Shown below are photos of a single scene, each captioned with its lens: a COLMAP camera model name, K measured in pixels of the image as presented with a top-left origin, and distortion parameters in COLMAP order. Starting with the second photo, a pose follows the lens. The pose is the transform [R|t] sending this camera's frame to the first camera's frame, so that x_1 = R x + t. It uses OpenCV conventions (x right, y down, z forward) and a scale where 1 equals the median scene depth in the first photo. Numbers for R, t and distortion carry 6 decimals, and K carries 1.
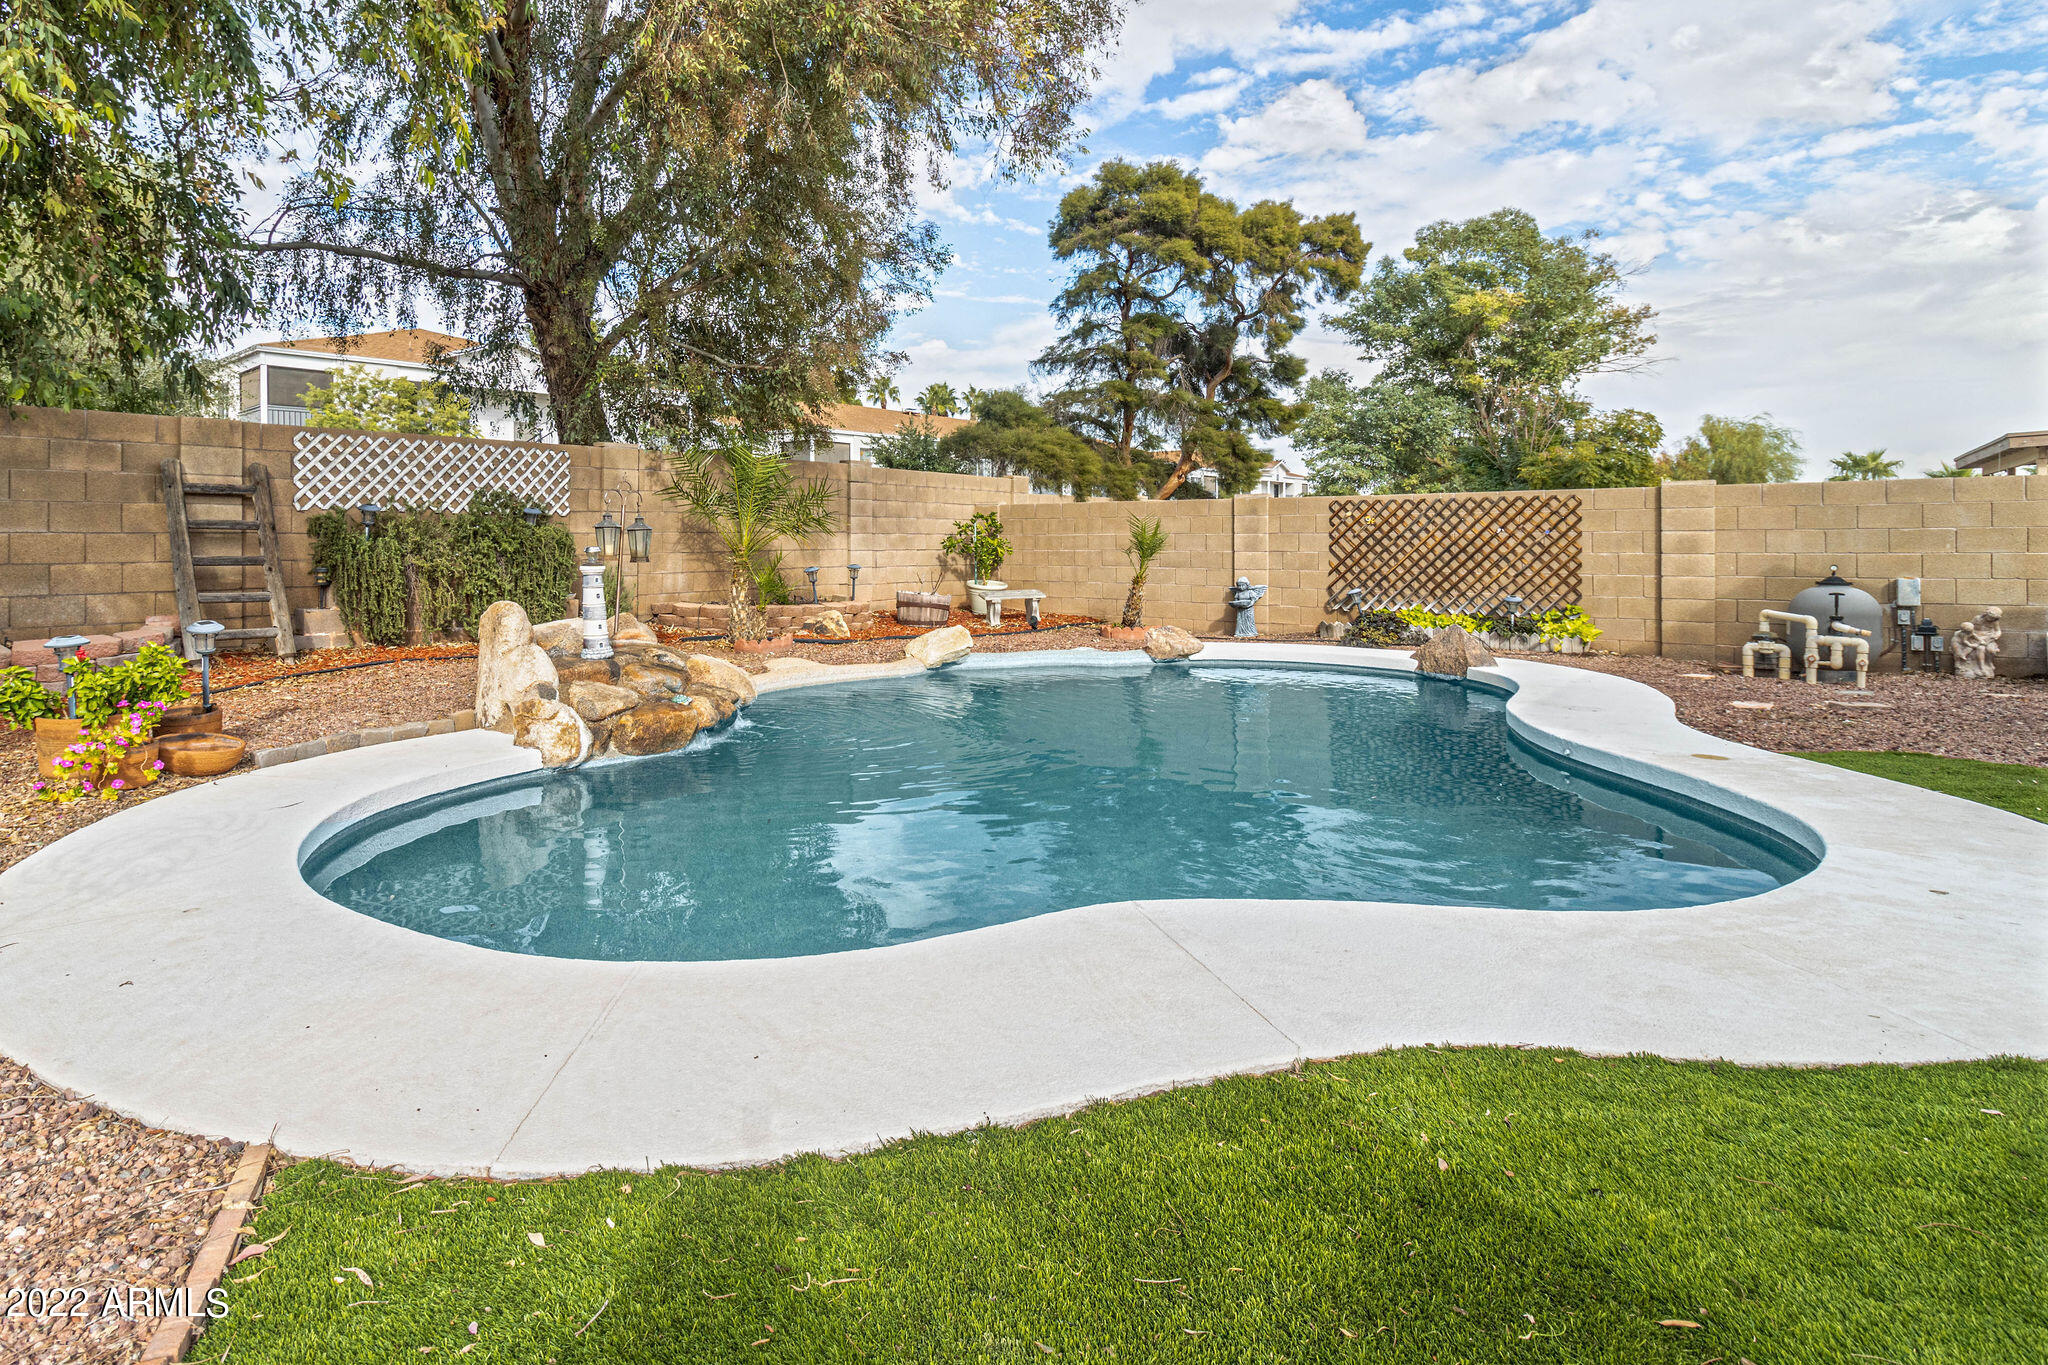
lens RADIAL K [[1086.3, 0, 892.7], [0, 1086.3, 532.9], [0, 0, 1]] dist [0.001951, -0.000144]
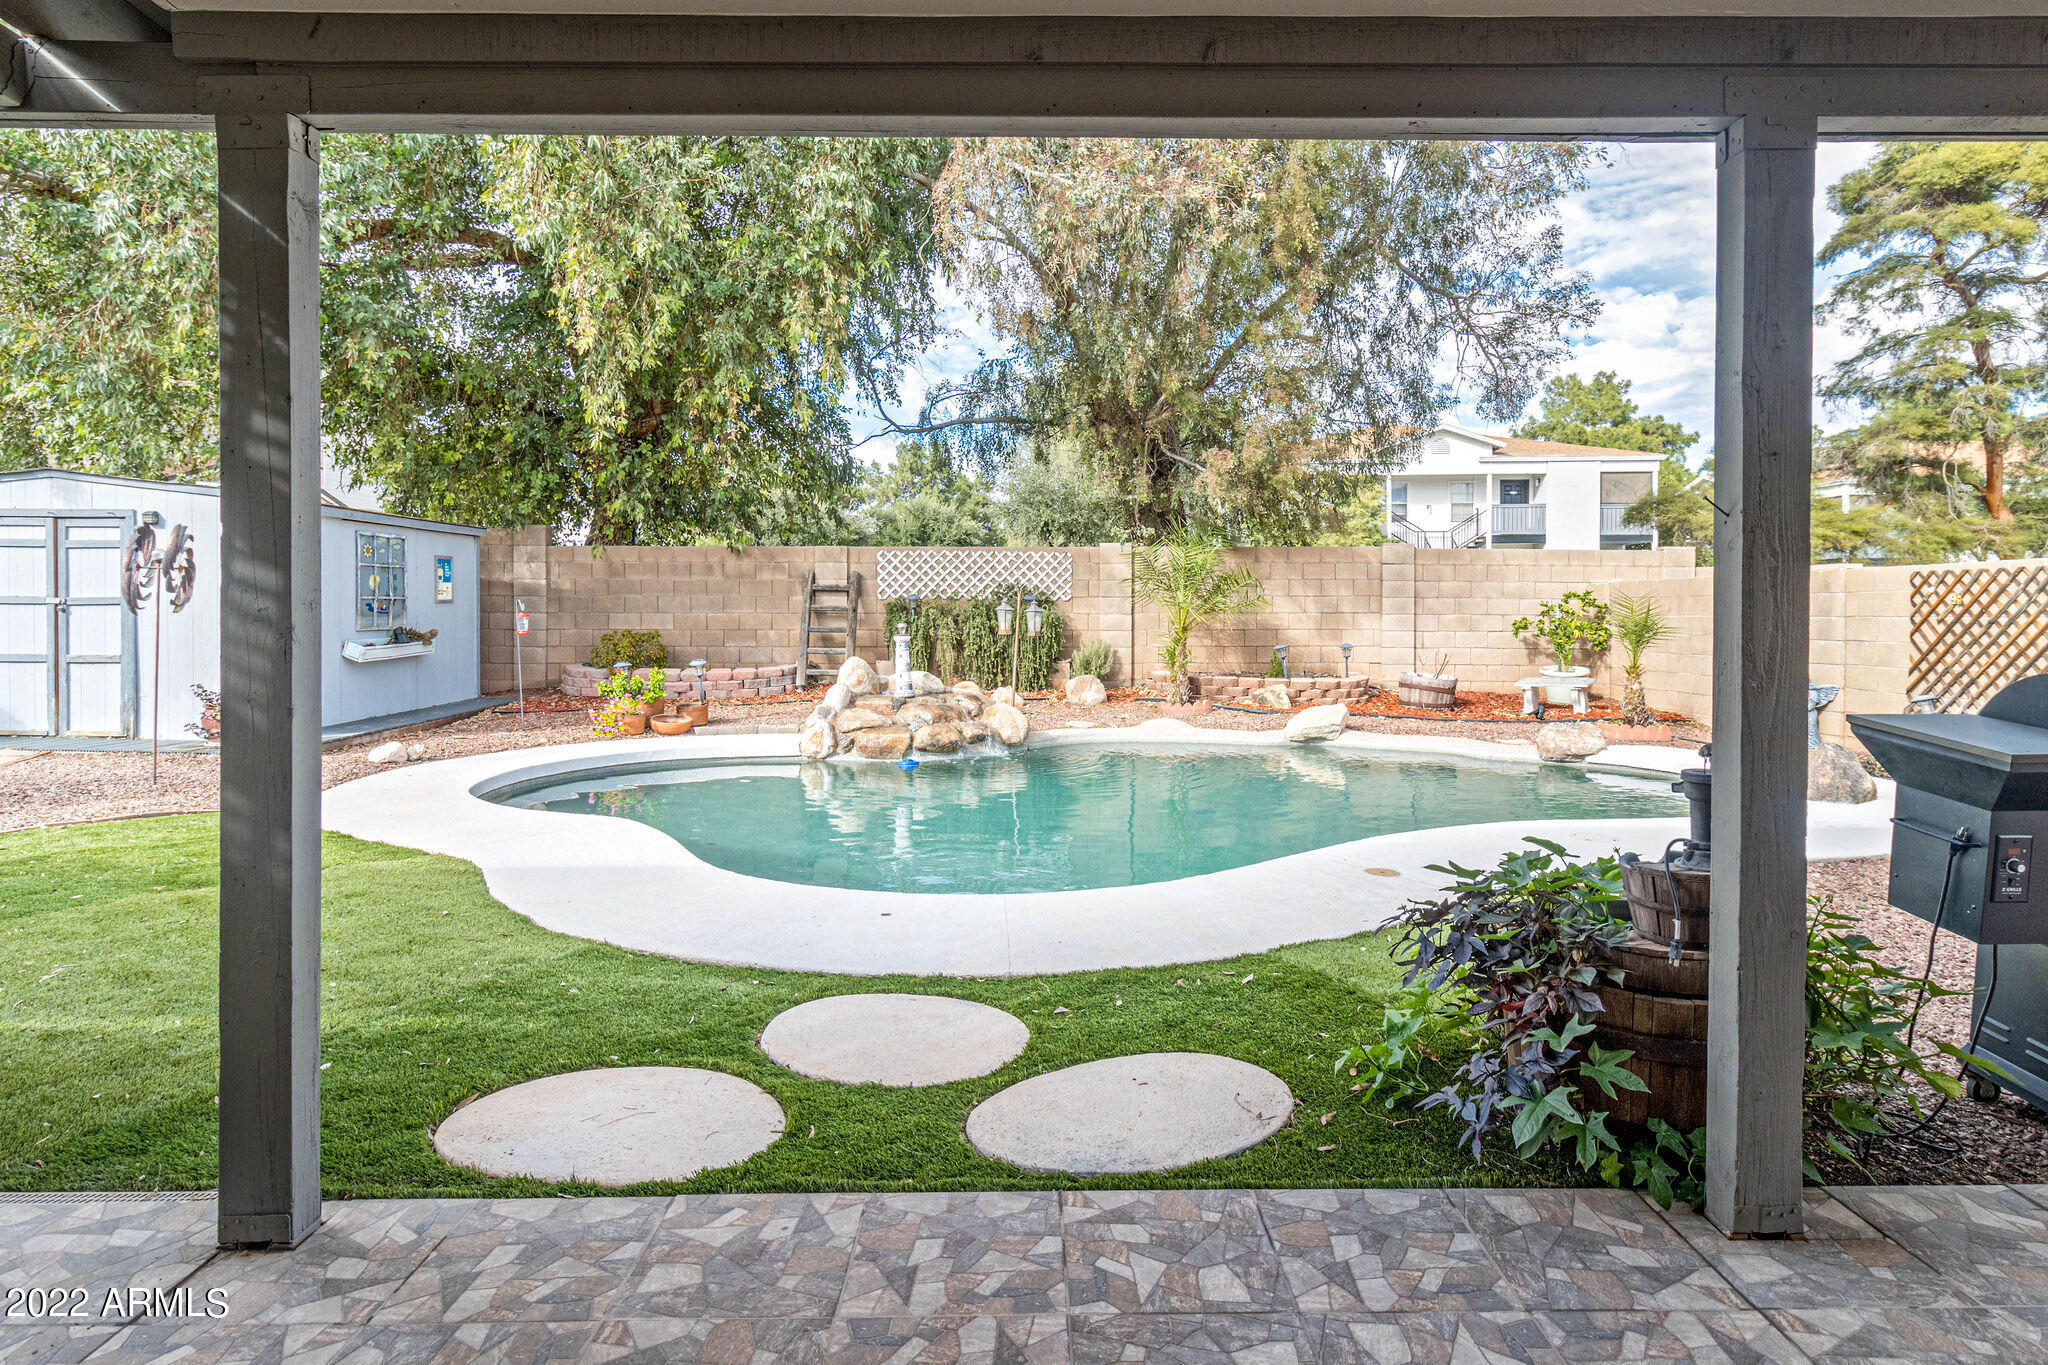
lens RADIAL K [[1086.4, 0, 1043.1], [0, 1086.4, 611.1], [0, 0, 1]] dist [0.001264, 0.000039]
pose [[0.652439, 0.002036, -0.757839, 0.673767], [-0.000931, 0.999998, 0.001886, -0.004999], [0.757841, -0.000525, 0.652439, 0.110109]]
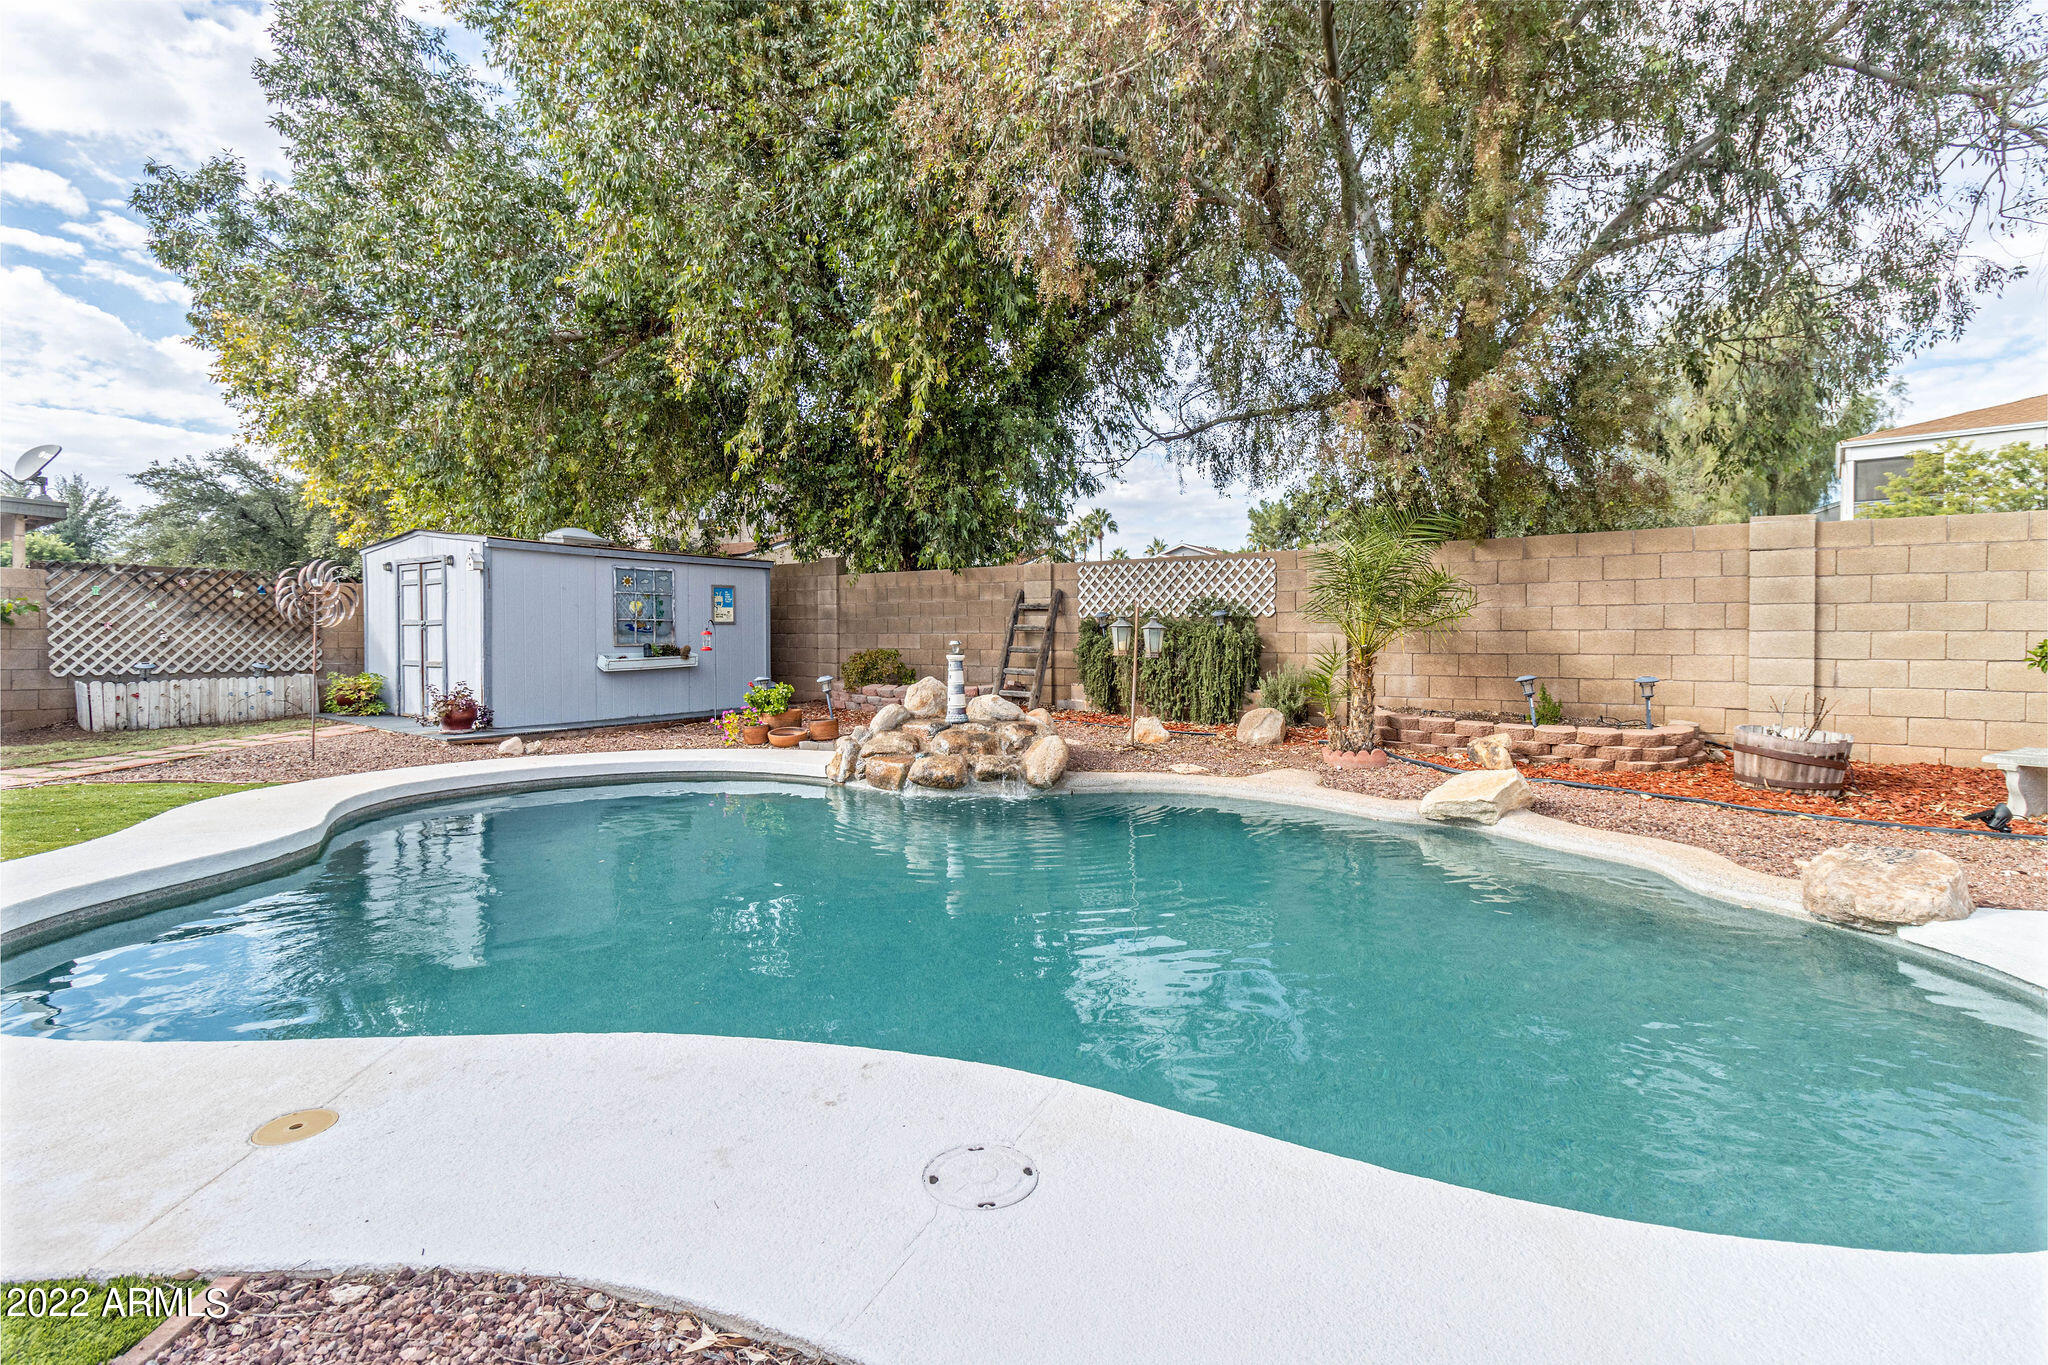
lens RADIAL K [[947.9, 0, 1036.7], [0, 947.9, 658.0], [0, 0, 1]] dist [0.003473, 0.000132]
pose [[0.078303, 0.020446, -0.996720, 0.619984], [-0.000939, 0.999791, 0.020435, 0.006824], [0.996929, -0.000664, 0.078306, 0.680937]]
